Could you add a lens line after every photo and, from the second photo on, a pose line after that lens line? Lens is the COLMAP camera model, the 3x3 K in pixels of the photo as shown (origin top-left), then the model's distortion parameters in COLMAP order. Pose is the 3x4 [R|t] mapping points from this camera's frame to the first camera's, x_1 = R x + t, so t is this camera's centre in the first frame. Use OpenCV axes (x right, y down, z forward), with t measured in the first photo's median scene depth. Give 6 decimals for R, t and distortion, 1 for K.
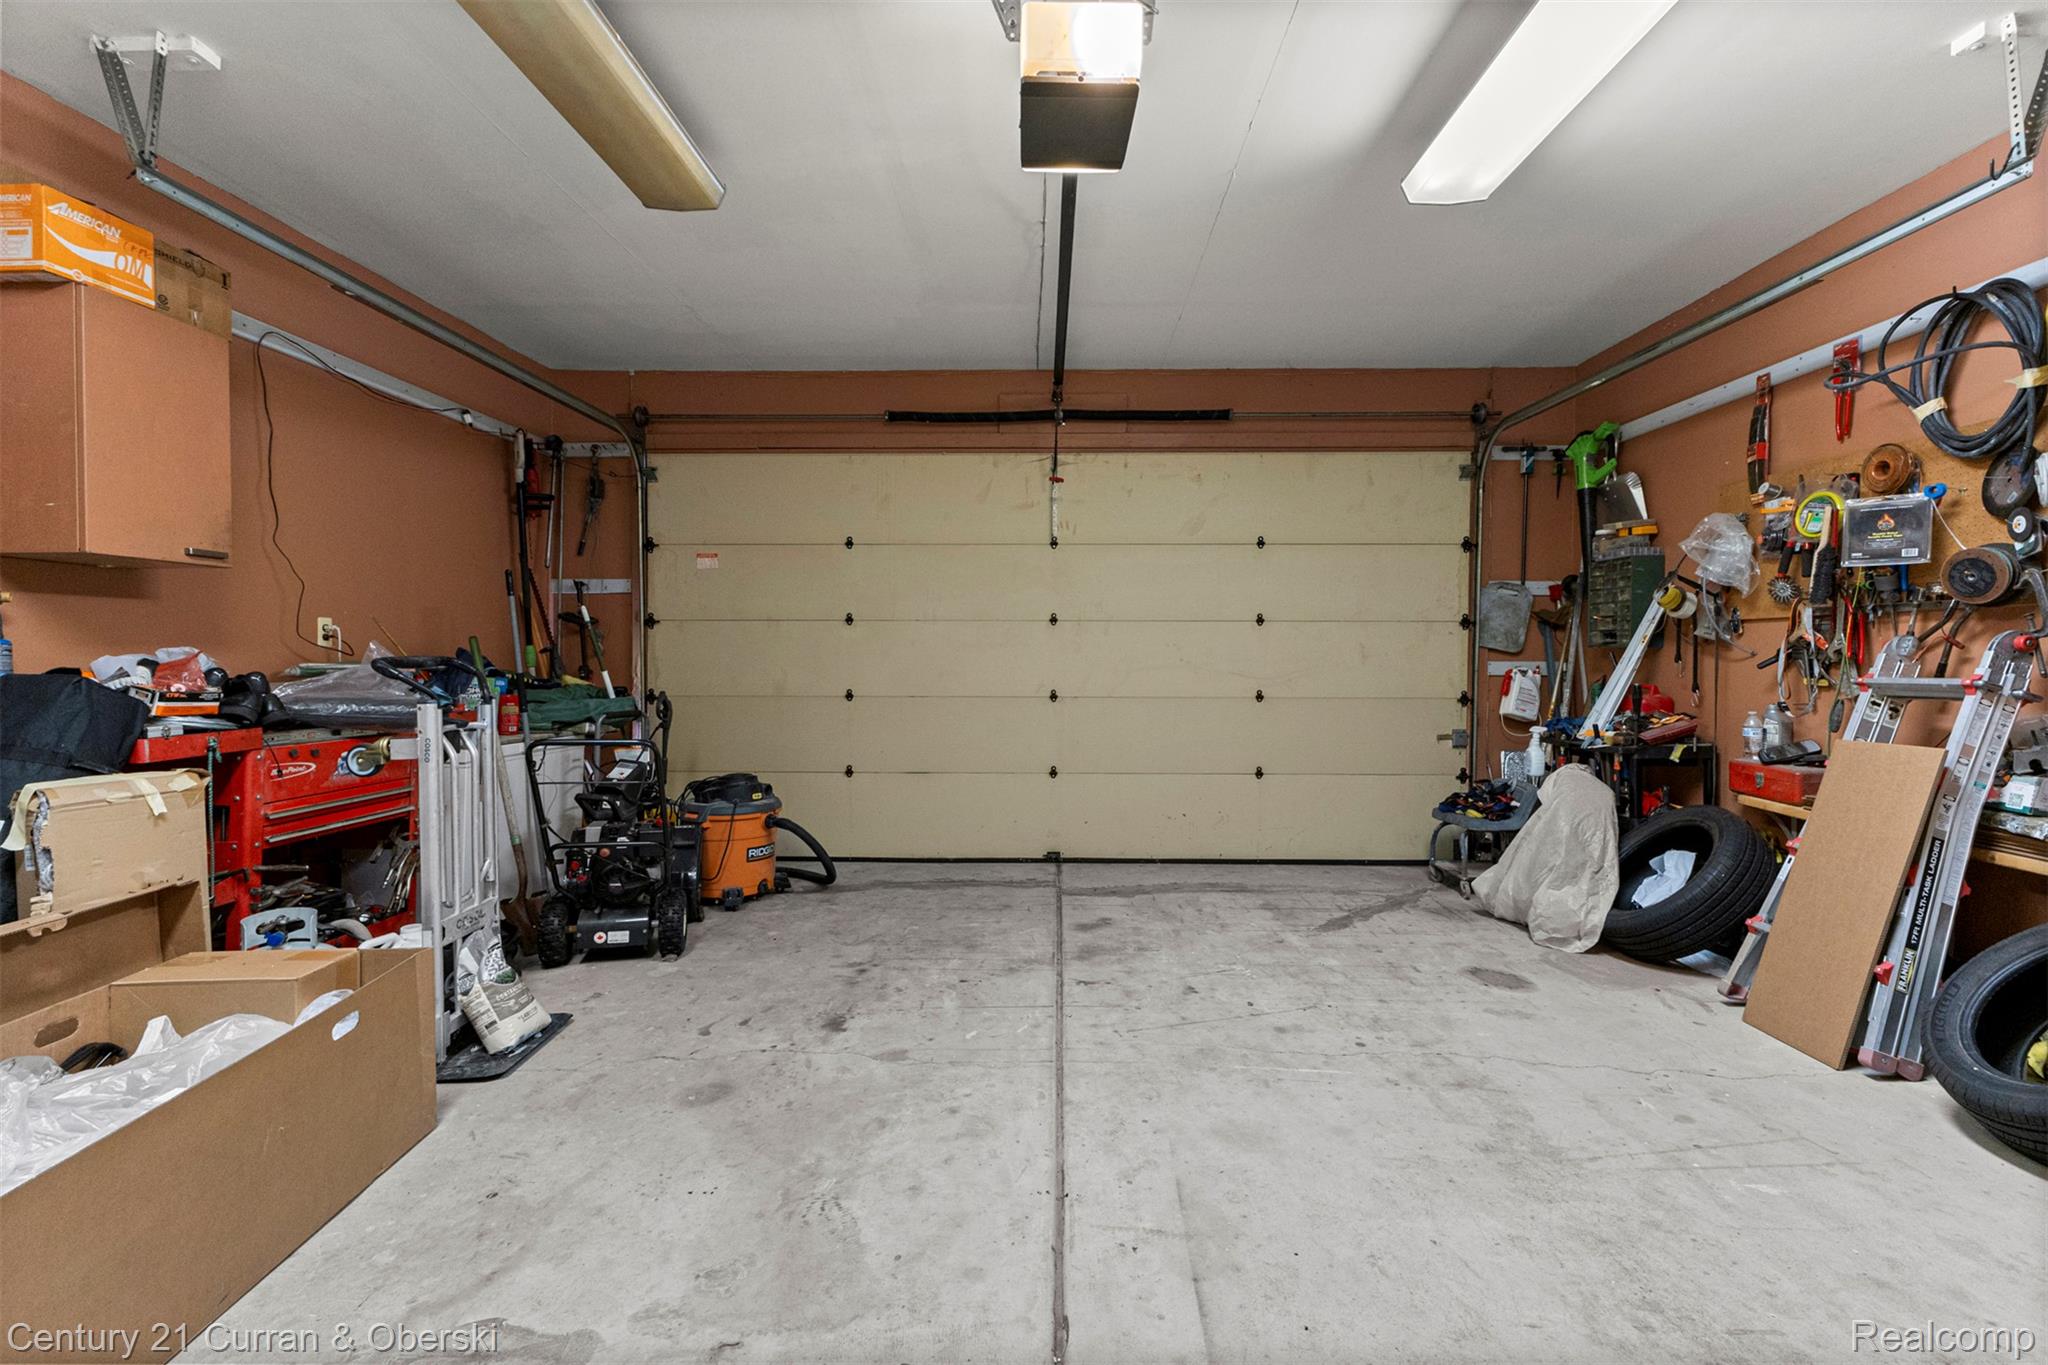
lens RADIAL K [[880.4, 0, 1026.7], [0, 880.4, 679.6], [0, 0, 1]] dist [0.012582, -0.003639]
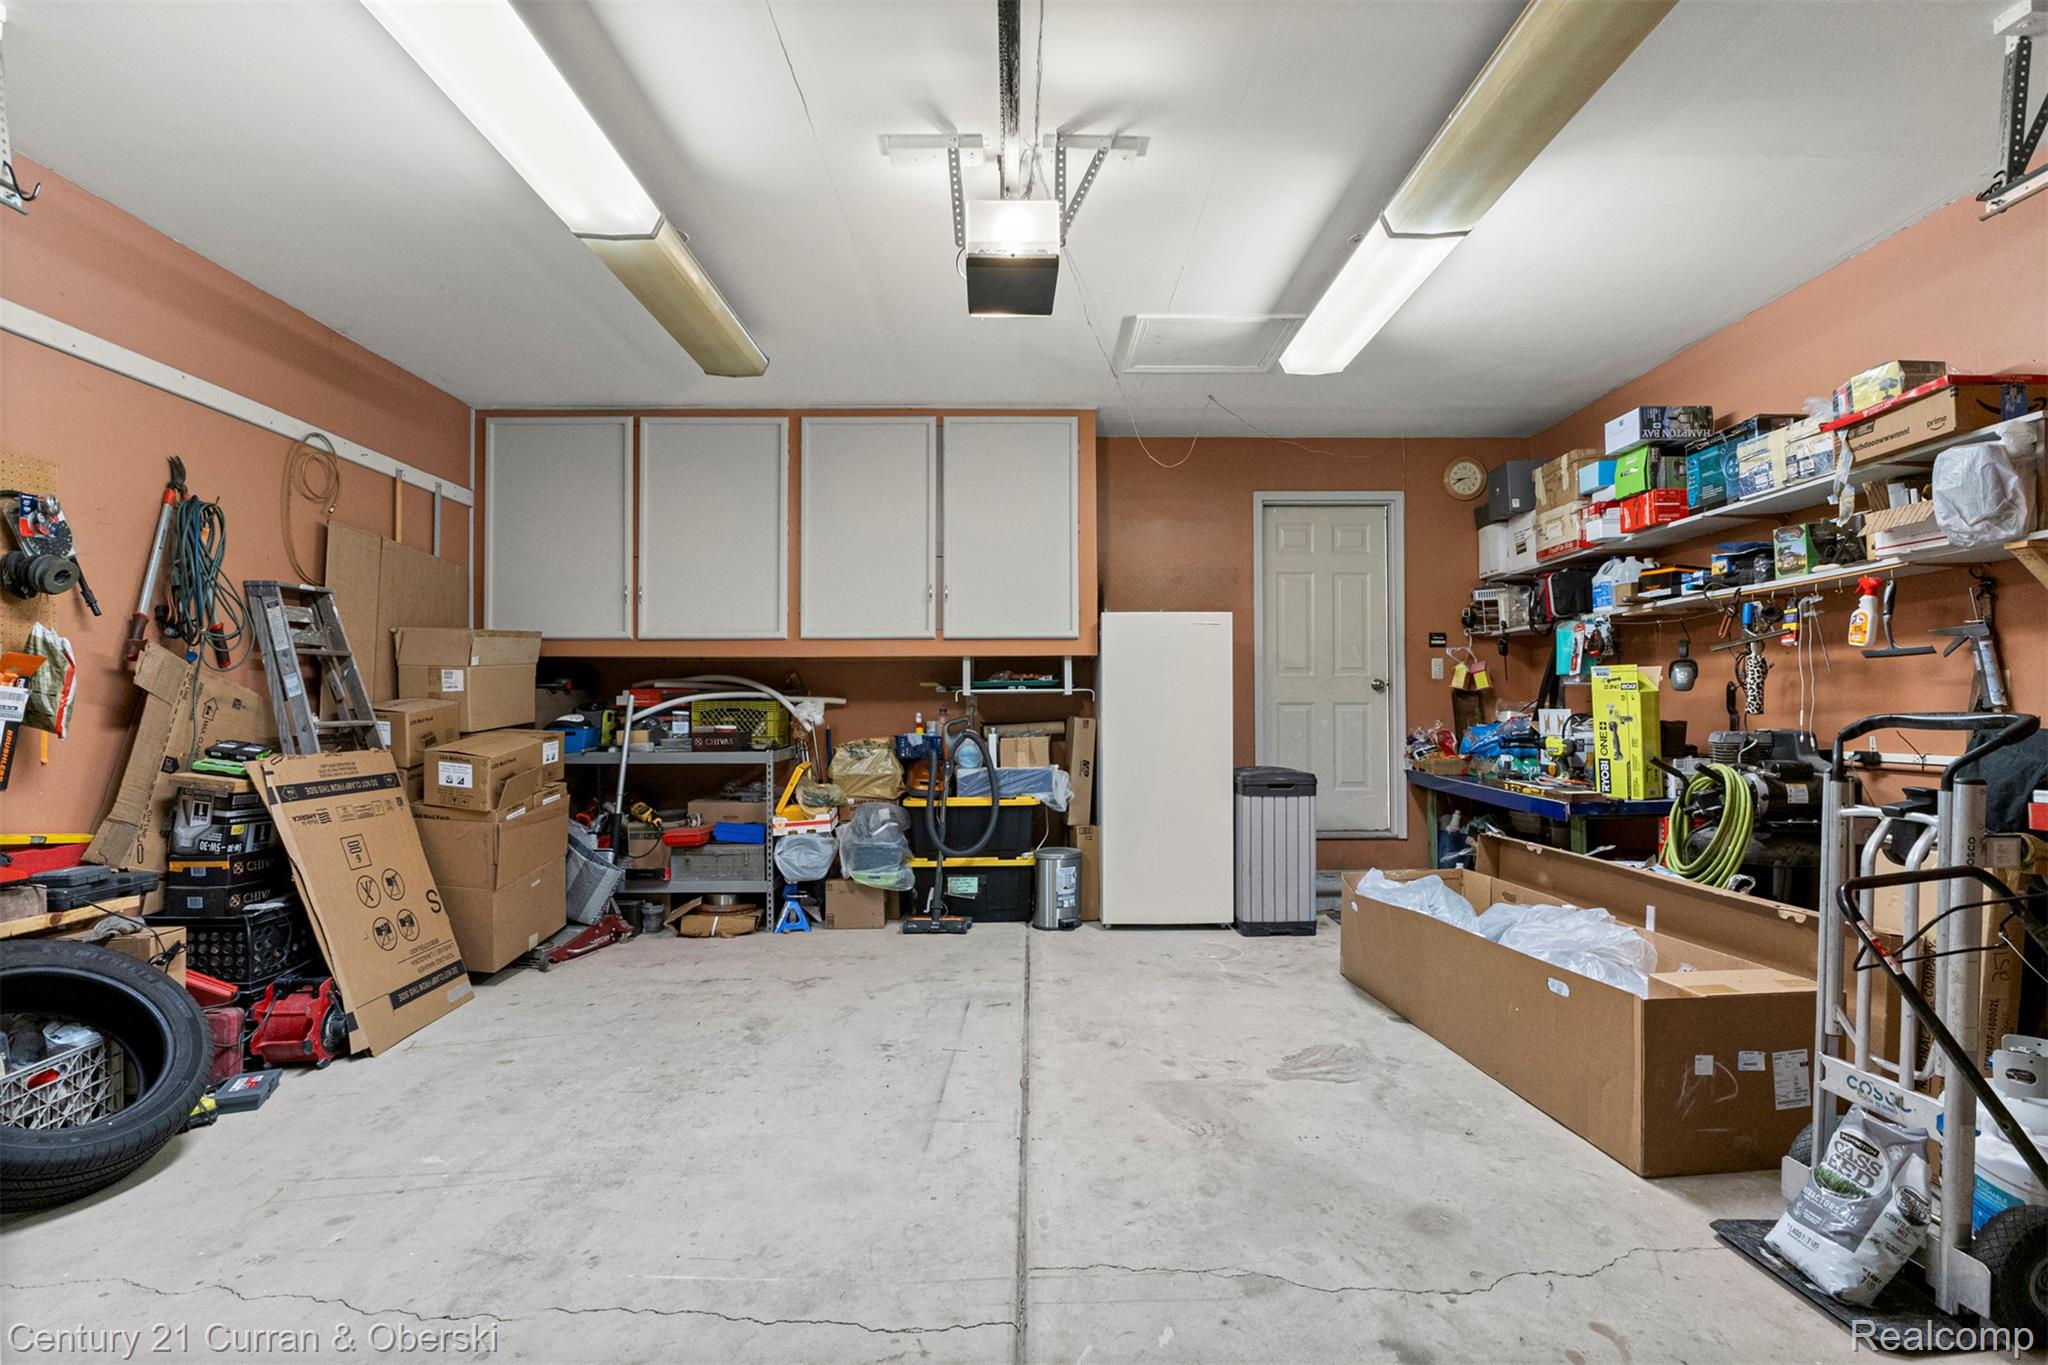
lens RADIAL K [[953.4, 0, 1025.1], [0, 953.4, 697.0], [0, 0, 1]] dist [-0.007048, -0.001067]
pose [[-0.999552, 0.000750, -0.029933, 0.067872], [0.000308, 0.999891, 0.014758, -0.059870], [0.029941, 0.014742, -0.999443, 2.089883]]
